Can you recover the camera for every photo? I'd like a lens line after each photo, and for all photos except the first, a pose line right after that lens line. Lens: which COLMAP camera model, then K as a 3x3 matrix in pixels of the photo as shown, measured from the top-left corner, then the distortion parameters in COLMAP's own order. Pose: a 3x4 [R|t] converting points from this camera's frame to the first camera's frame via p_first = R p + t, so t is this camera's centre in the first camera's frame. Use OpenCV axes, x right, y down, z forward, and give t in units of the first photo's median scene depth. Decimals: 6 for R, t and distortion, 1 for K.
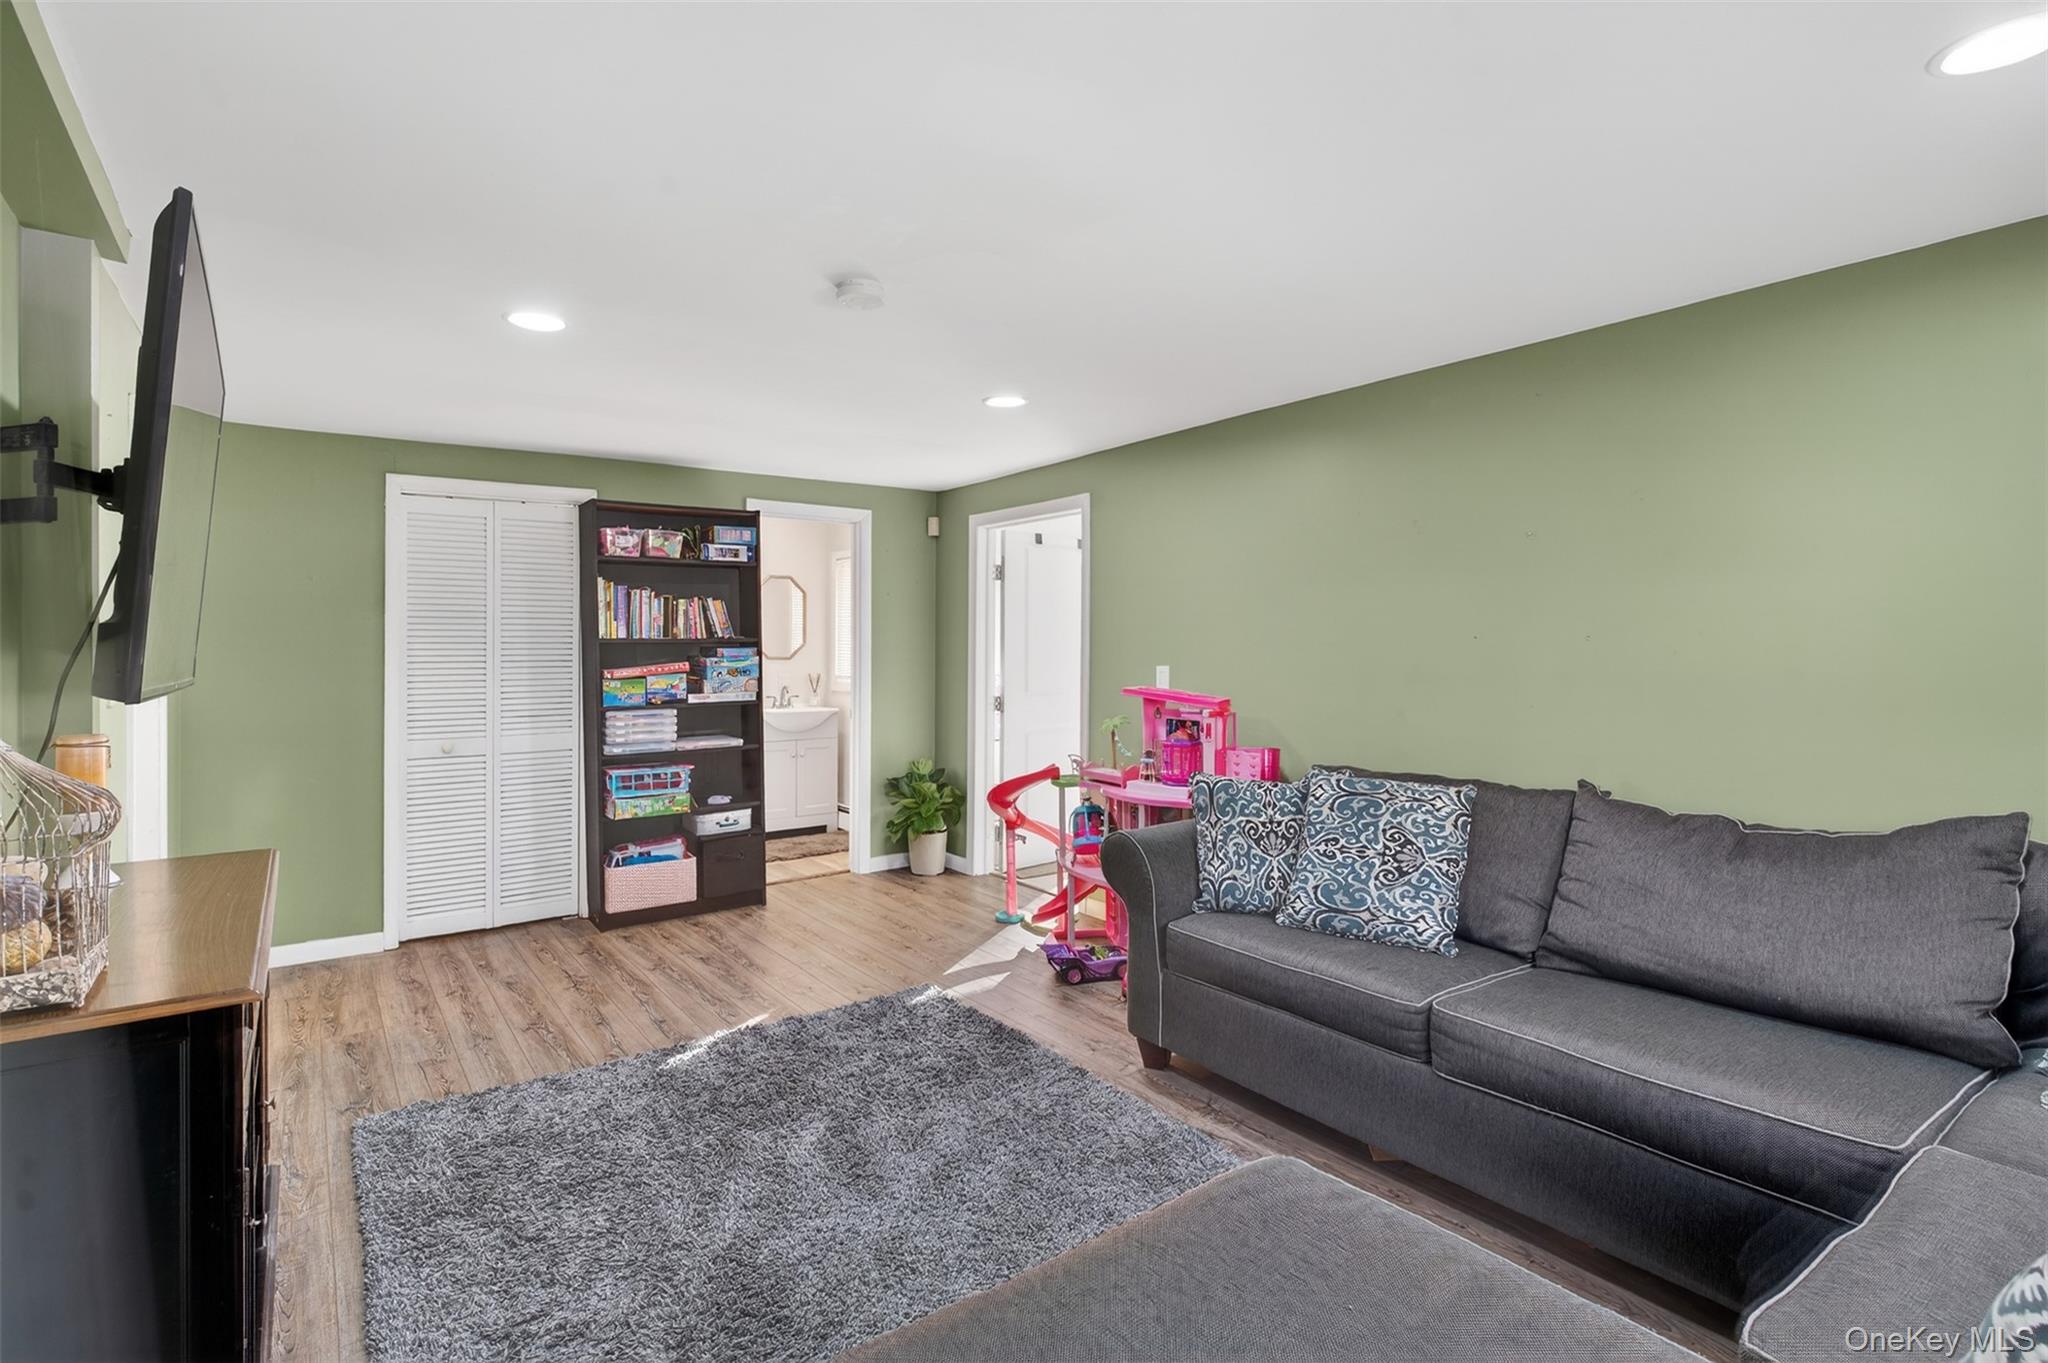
lens RADIAL K [[987.4, 0, 1026.4], [0, 987.4, 674.0], [0, 0, 1]] dist [0.004071, 0.000518]
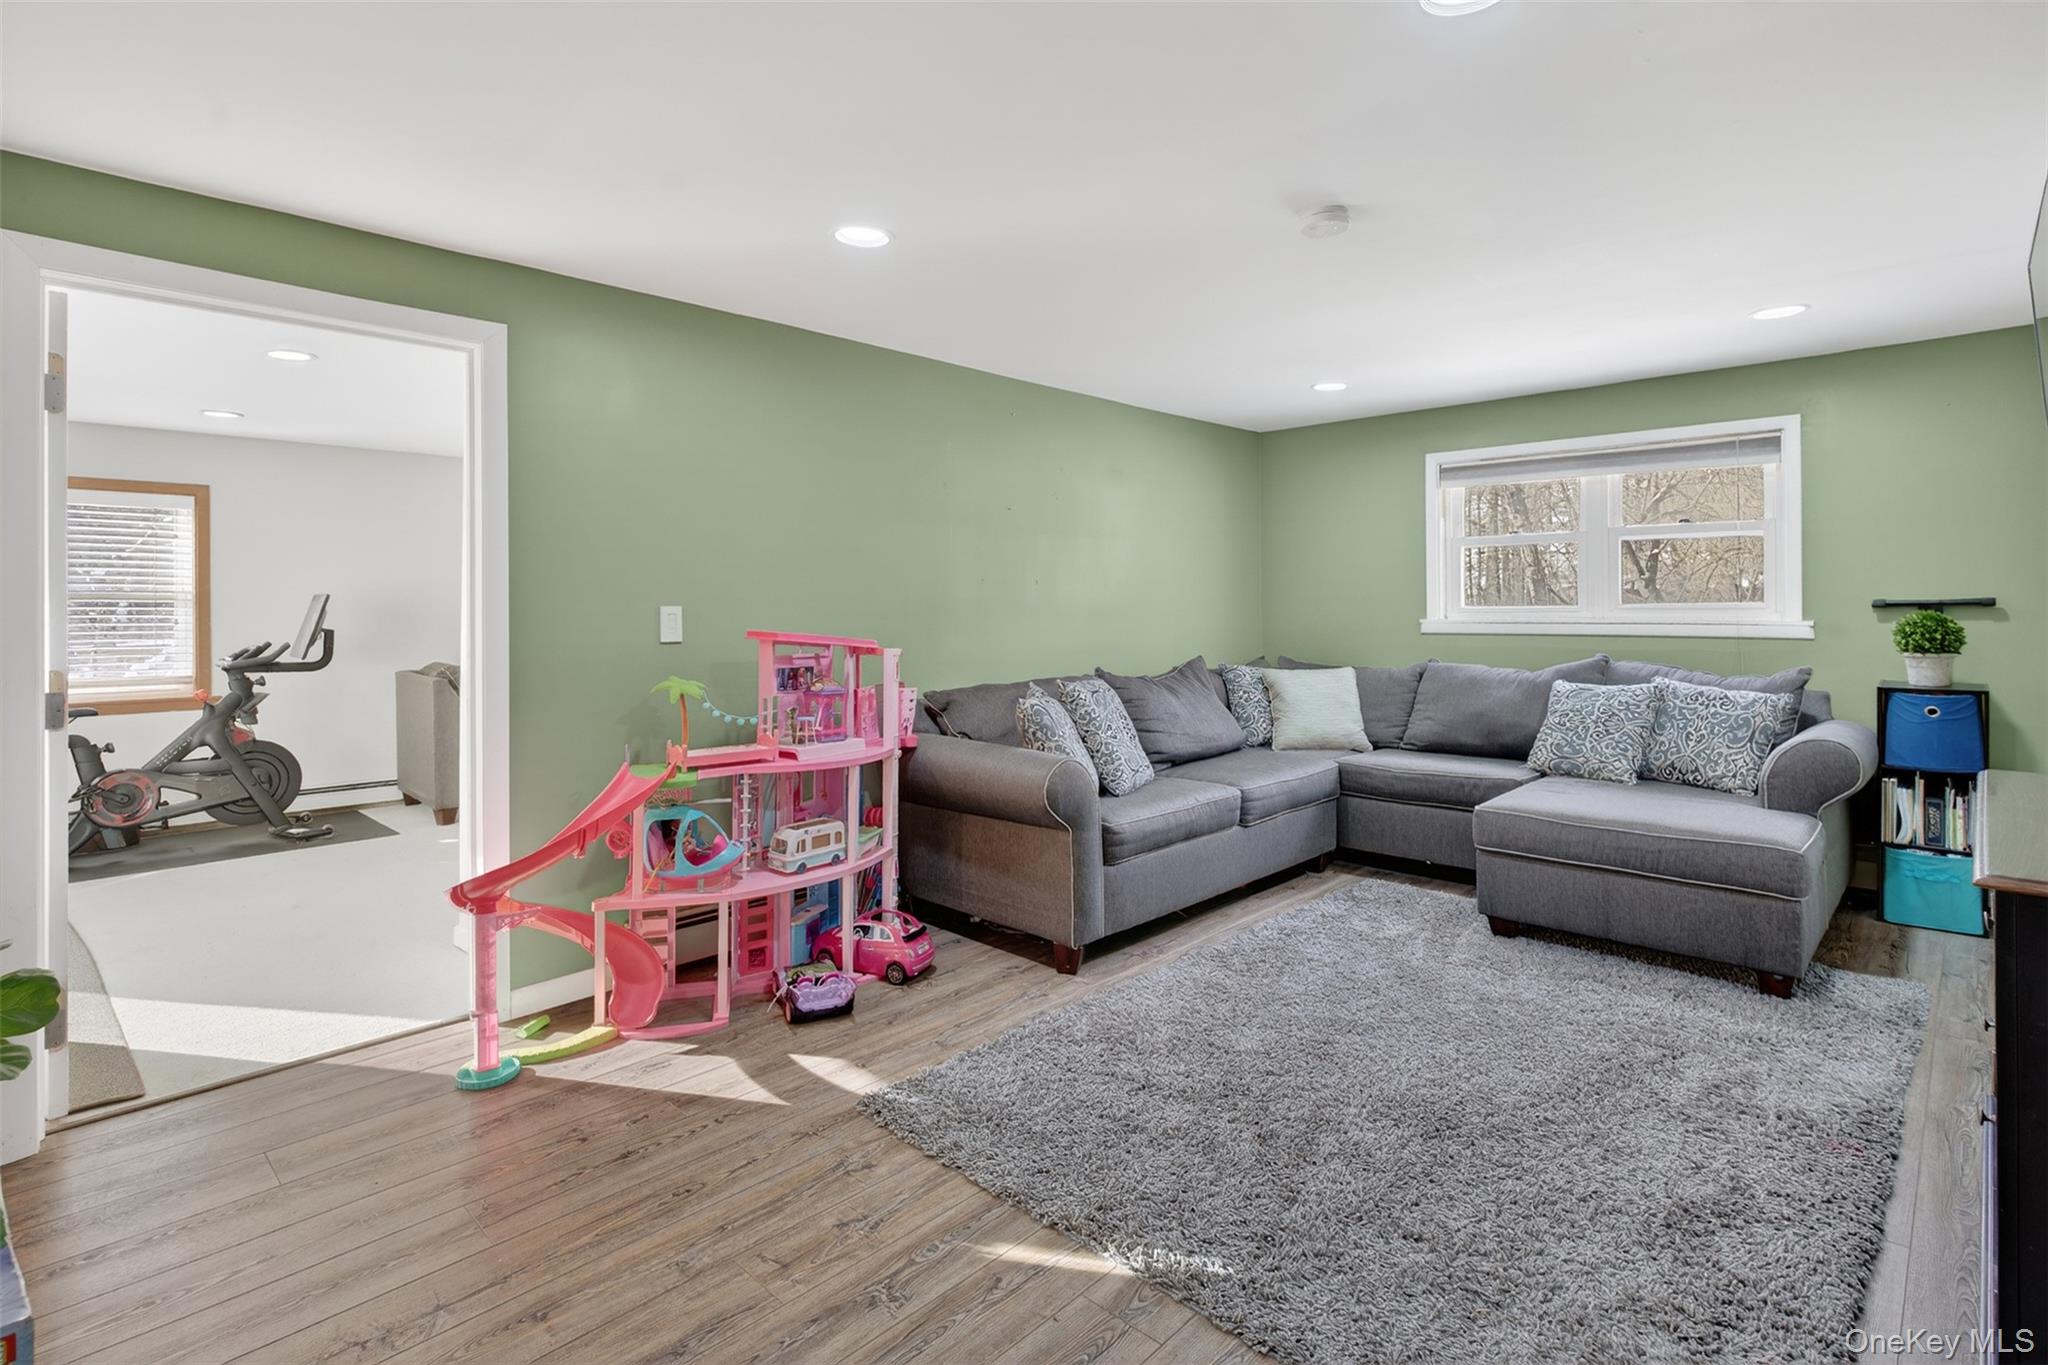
lens RADIAL K [[987.4, 0, 1053.3], [0, 987.4, 593.7], [0, 0, 1]] dist [0.004071, 0.000518]
pose [[-0.187358, -0.001214, 0.982291, -0.683514], [0.016620, 0.999852, 0.004405, -0.016555], [-0.982151, 0.017151, -0.187310, 0.890430]]
